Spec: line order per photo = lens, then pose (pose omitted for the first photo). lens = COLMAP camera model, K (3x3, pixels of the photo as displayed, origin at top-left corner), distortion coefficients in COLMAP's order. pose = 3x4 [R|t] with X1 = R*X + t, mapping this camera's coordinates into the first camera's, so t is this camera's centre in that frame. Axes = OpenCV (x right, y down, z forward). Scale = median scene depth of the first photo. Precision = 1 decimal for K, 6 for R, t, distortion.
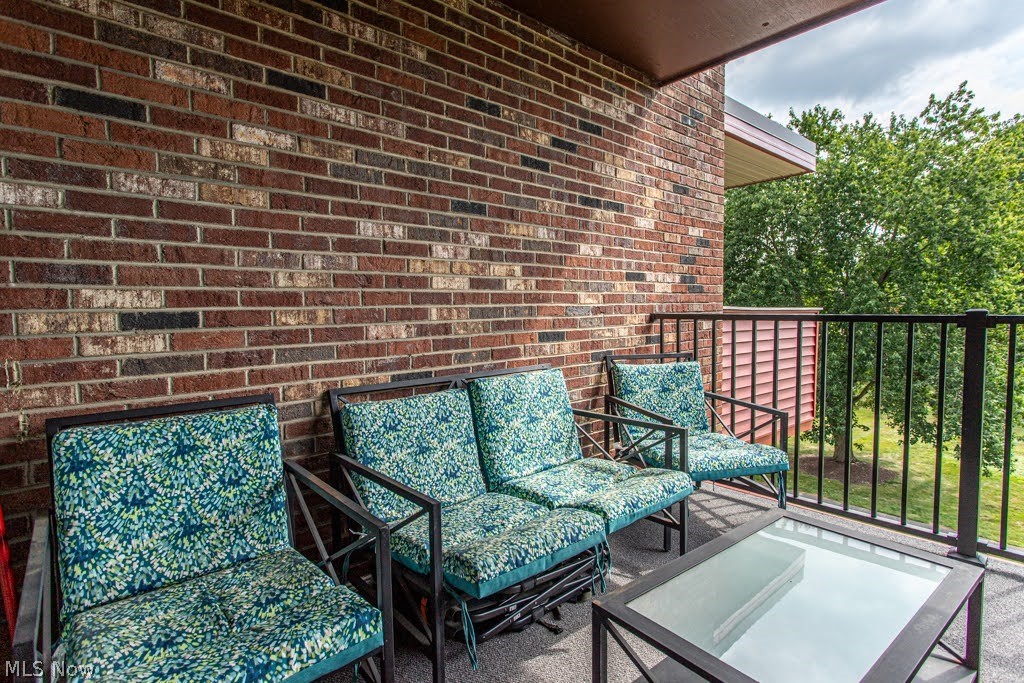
lens RADIAL K [[505.0, 0, 512.5], [0, 505.0, 343.2], [0, 0, 1]] dist [0.005251, -0.000656]
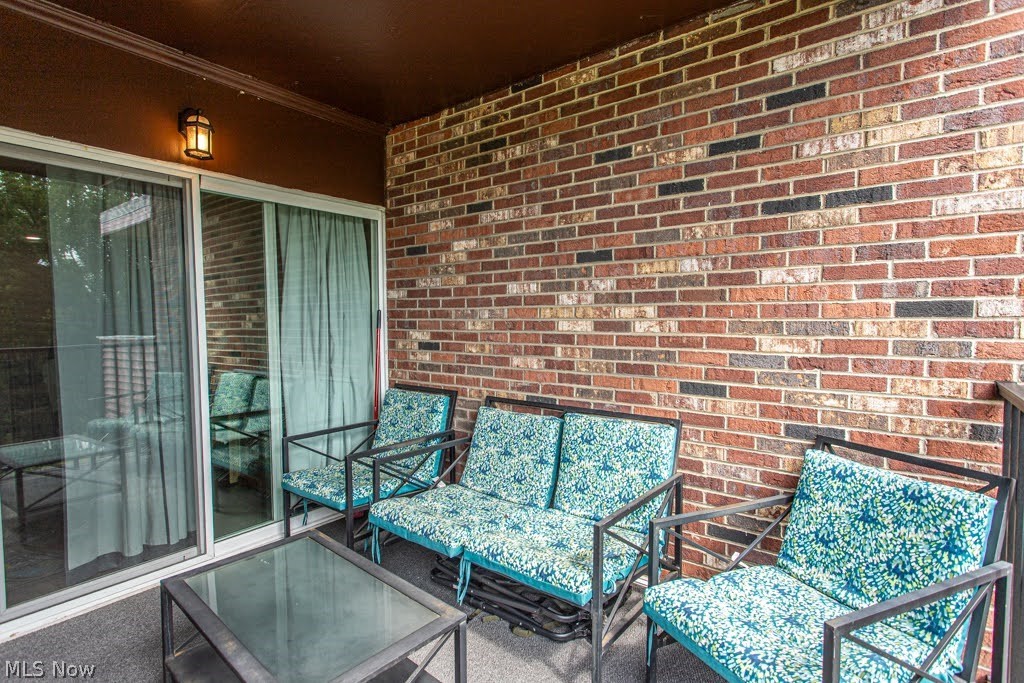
lens RADIAL K [[505.0, 0, 508.1], [0, 505.0, 339.3], [0, 0, 1]] dist [0.005251, -0.000656]
pose [[0.187223, 0.064433, -0.980202, 0.928137], [-0.061053, 0.996681, 0.053855, -0.134908], [0.980418, 0.049762, 0.190535, 0.606543]]
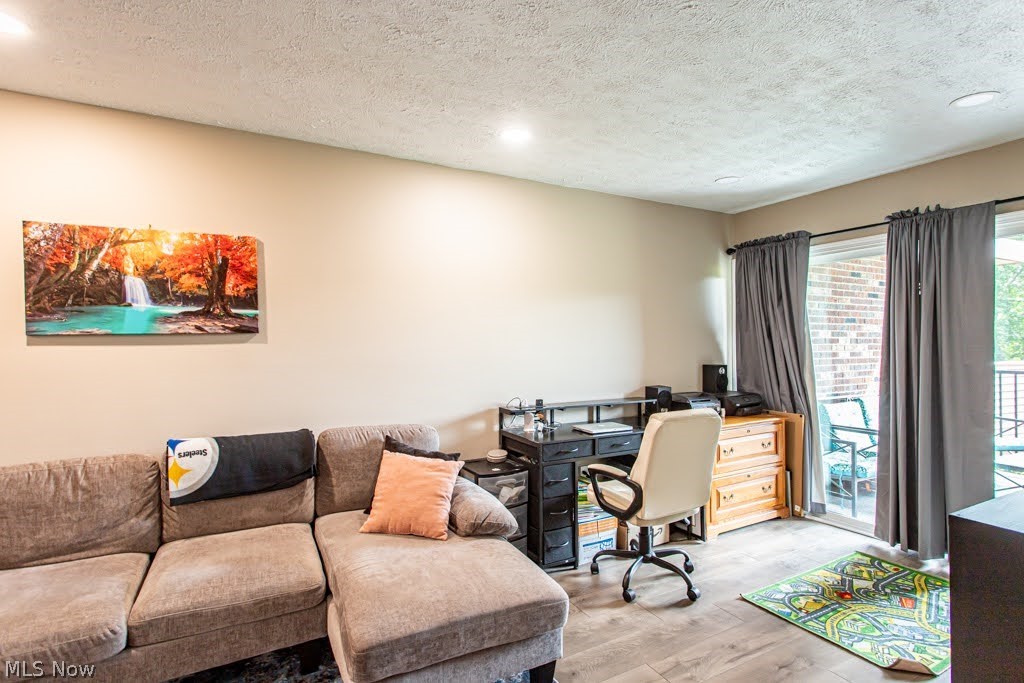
lens RADIAL K [[505.0, 0, 508.0], [0, 505.0, 341.4], [0, 0, 1]] dist [0.005251, -0.000656]
pose [[0.972894, 0.013198, -0.230873, -1.013873], [-0.029099, 0.997421, -0.065605, 0.013919], [0.229412, 0.070545, 0.970770, -1.472588]]
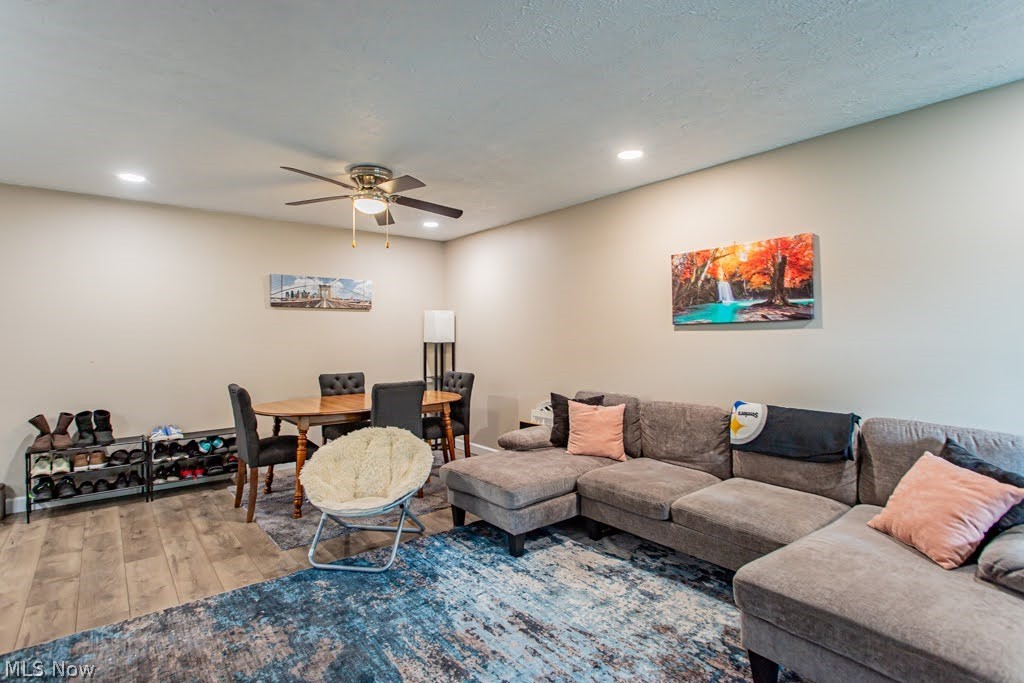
lens RADIAL K [[505.0, 0, 503.6], [0, 505.0, 333.2], [0, 0, 1]] dist [0.005251, -0.000656]
pose [[-0.052176, 0.013288, -0.998550, -0.548093], [-0.065648, 0.997703, 0.016707, 0.001606], [0.996478, 0.066425, -0.051184, -1.207765]]
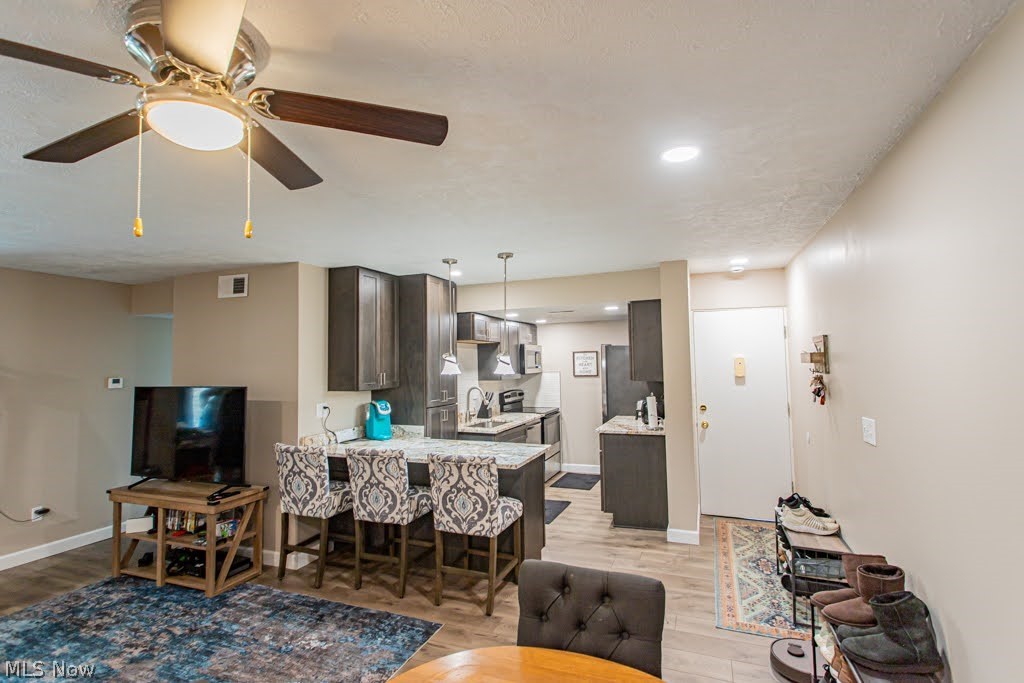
lens RADIAL K [[505.0, 0, 509.5], [0, 505.0, 334.3], [0, 0, 1]] dist [0.005251, -0.000656]
pose [[-0.448494, 0.074219, 0.890699, -2.581088], [0.085336, 0.995550, -0.039987, -0.042863], [-0.889703, 0.058075, -0.452831, -1.722820]]
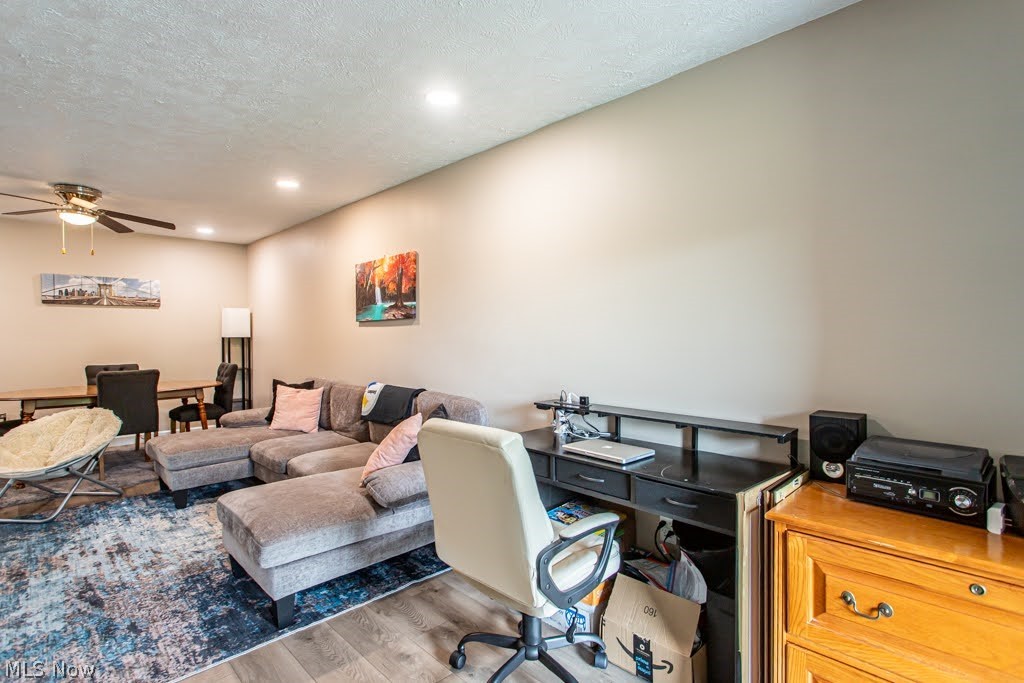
lens RADIAL K [[505.0, 0, 515.9], [0, 505.0, 339.7], [0, 0, 1]] dist [0.005251, -0.000656]
pose [[0.051903, 0.033161, -0.998101, -0.210380], [-0.068772, 0.997195, 0.029555, -0.060464], [0.996281, 0.067108, 0.054037, -0.305710]]
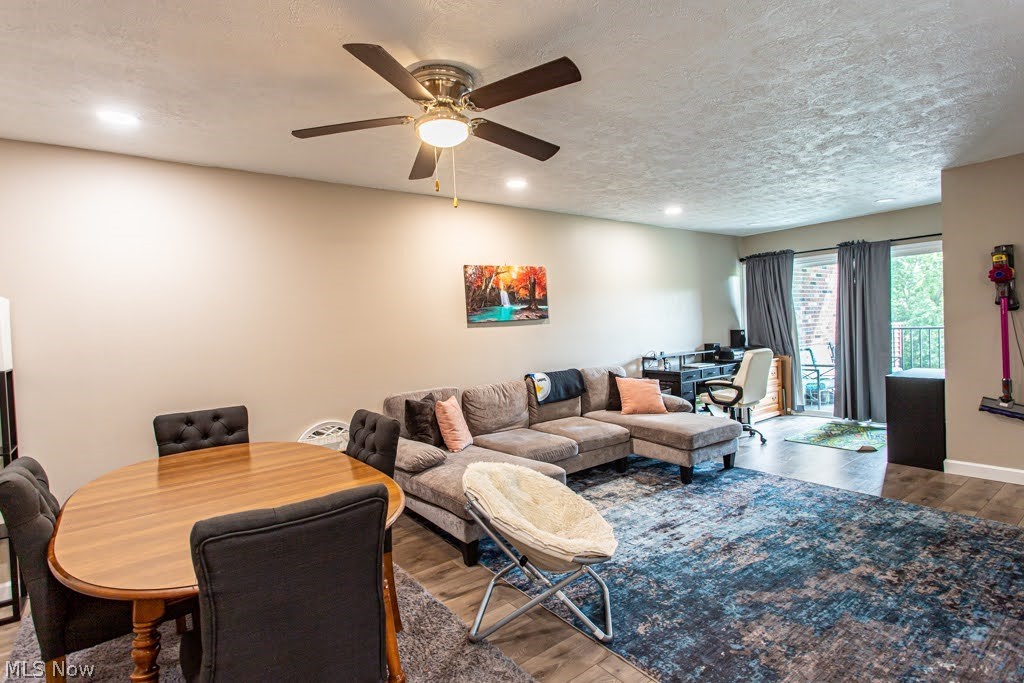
lens RADIAL K [[505.0, 0, 510.8], [0, 505.0, 341.4], [0, 0, 1]] dist [0.005251, -0.000656]
pose [[0.996643, -0.021598, -0.078974, -1.778156], [0.018914, 0.999223, -0.034583, 0.099913], [0.079659, 0.032973, 0.996277, -2.570554]]
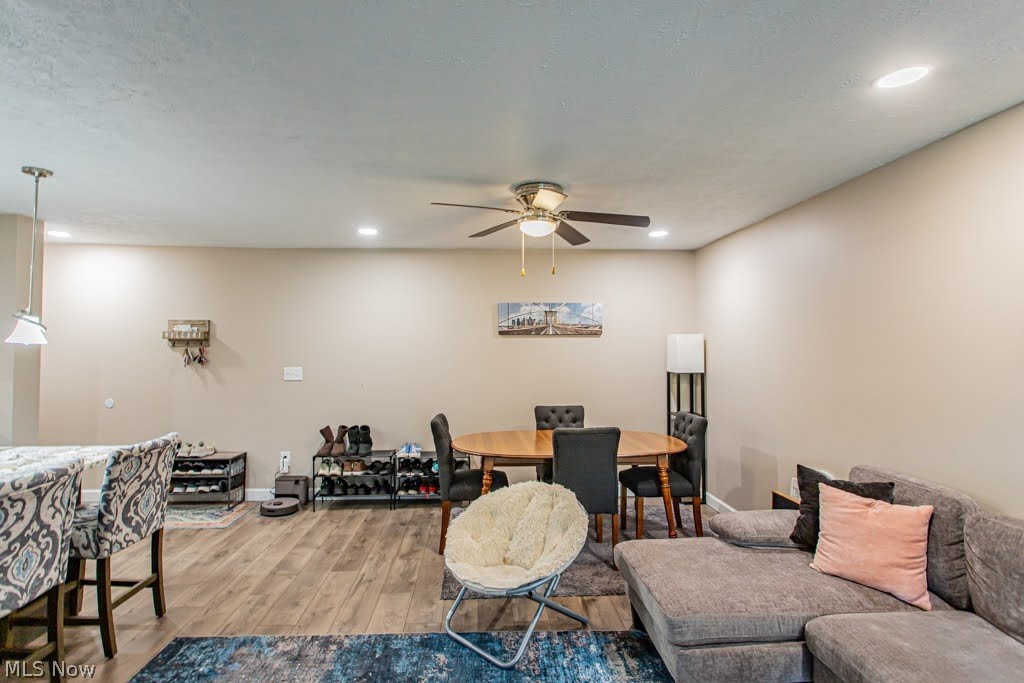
lens RADIAL K [[505.0, 0, 497.8], [0, 505.0, 334.0], [0, 0, 1]] dist [0.005251, -0.000656]
pose [[-0.635995, 0.000248, -0.771693, -0.927689], [-0.041396, 0.998549, 0.034437, -0.084302], [0.770582, 0.053847, -0.635062, -0.941733]]
